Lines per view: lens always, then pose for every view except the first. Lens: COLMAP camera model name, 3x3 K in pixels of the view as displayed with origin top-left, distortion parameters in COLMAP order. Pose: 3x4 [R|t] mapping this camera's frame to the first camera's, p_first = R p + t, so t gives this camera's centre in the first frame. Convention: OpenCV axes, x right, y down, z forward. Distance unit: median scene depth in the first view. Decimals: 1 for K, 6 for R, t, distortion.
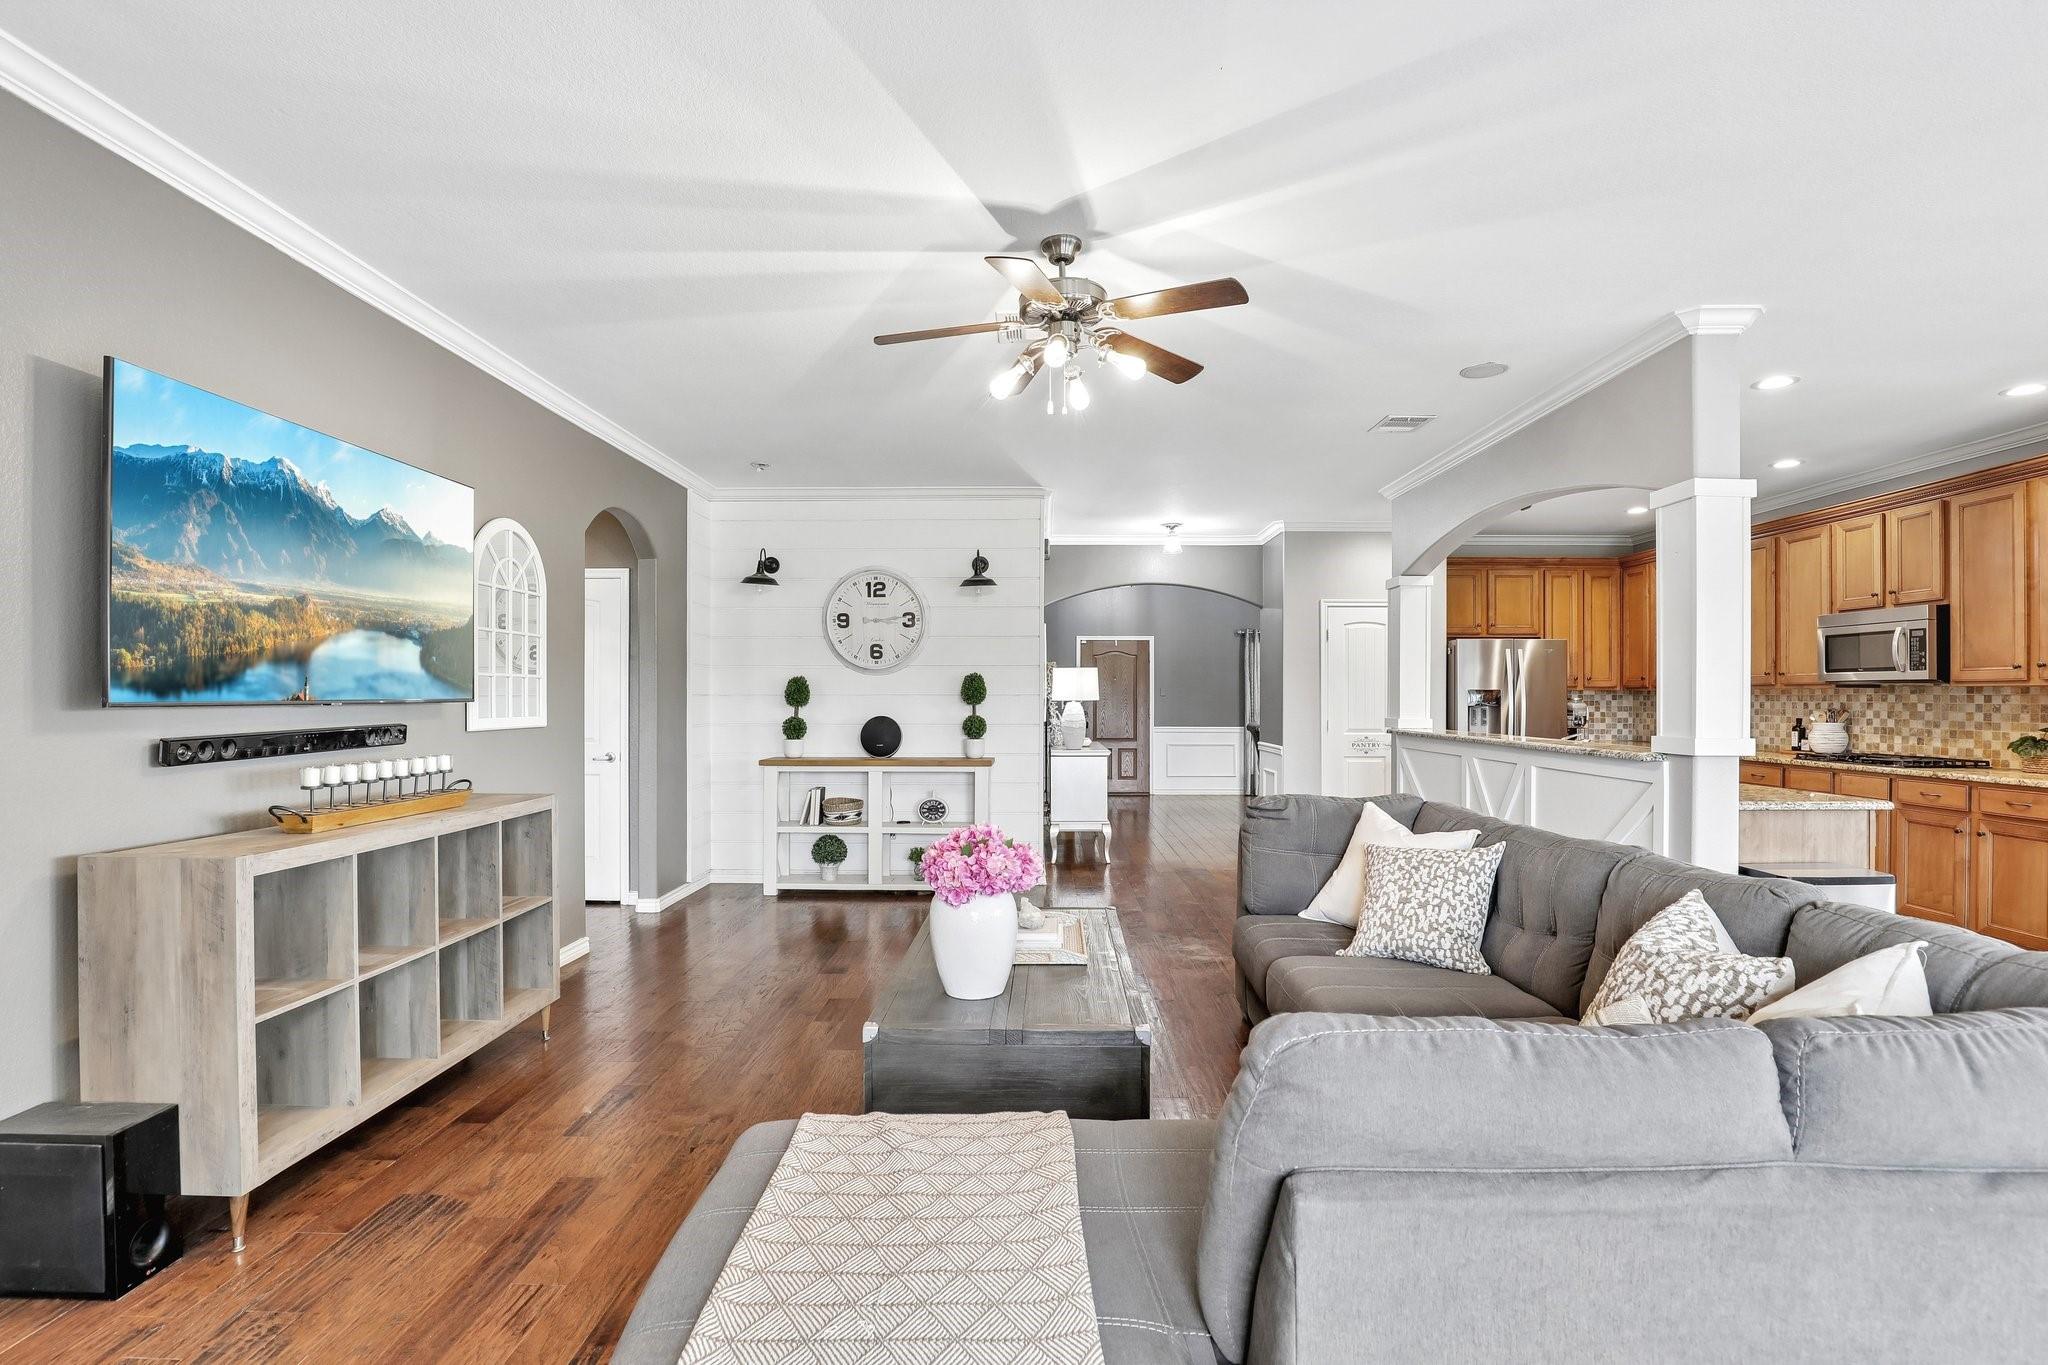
lens RADIAL K [[954.0, 0, 1027.3], [0, 954.0, 660.7], [0, 0, 1]] dist [-0.015353, 0.000701]
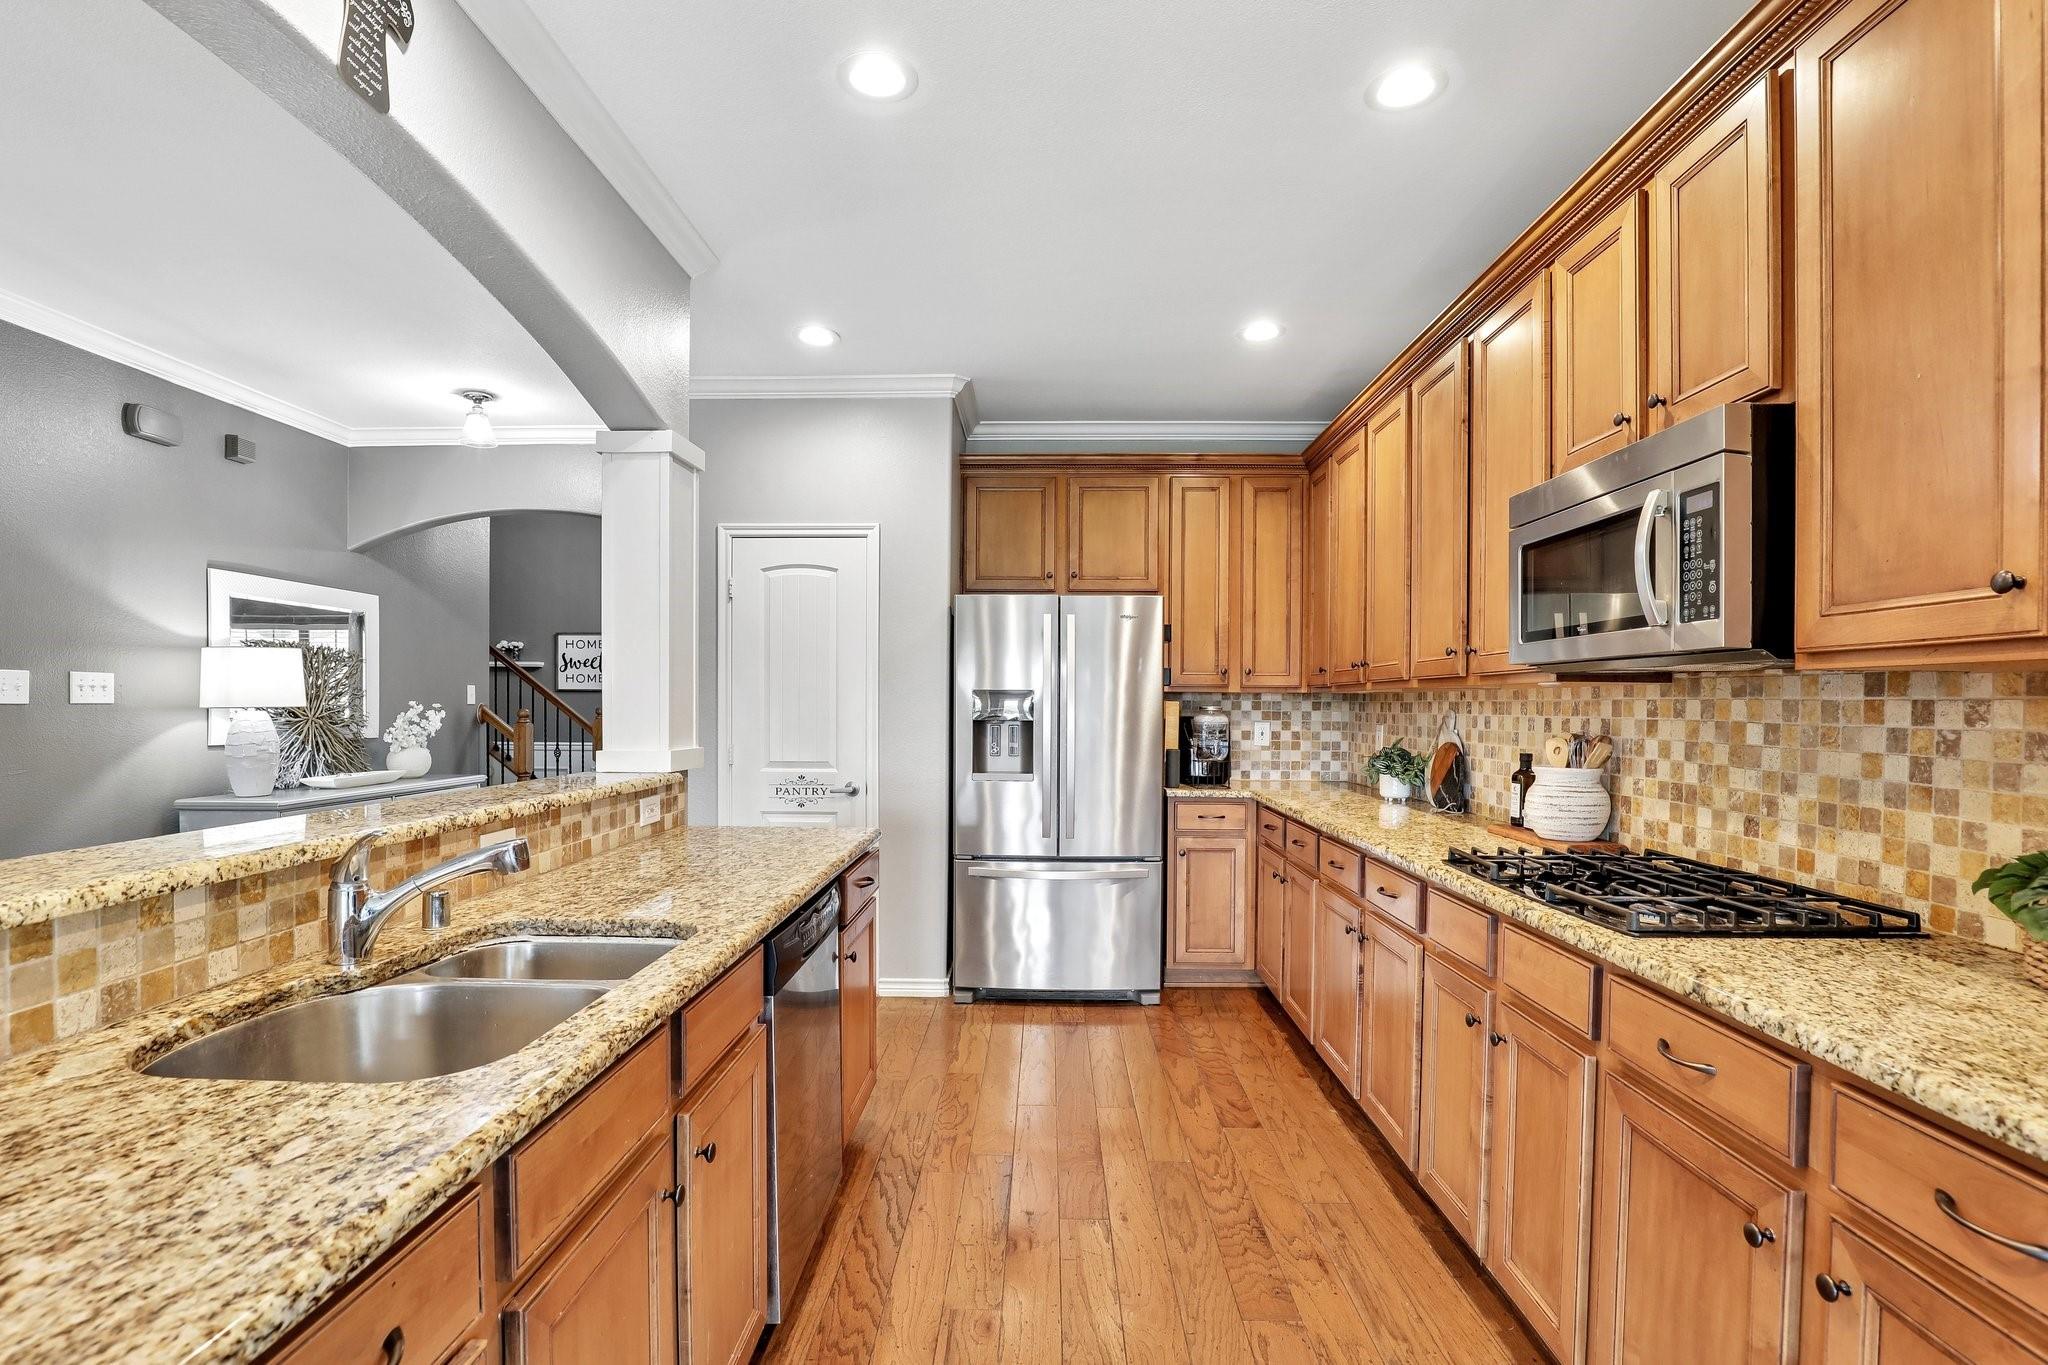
lens RADIAL K [[954.0, 0, 1023.1], [0, 954.0, 677.9], [0, 0, 1]] dist [-0.015353, 0.000701]
pose [[0.999819, 0.003344, -0.018704, 0.692410], [-0.003193, 0.999962, 0.008099, 0.026473], [0.018730, -0.008038, 0.999792, 0.646952]]
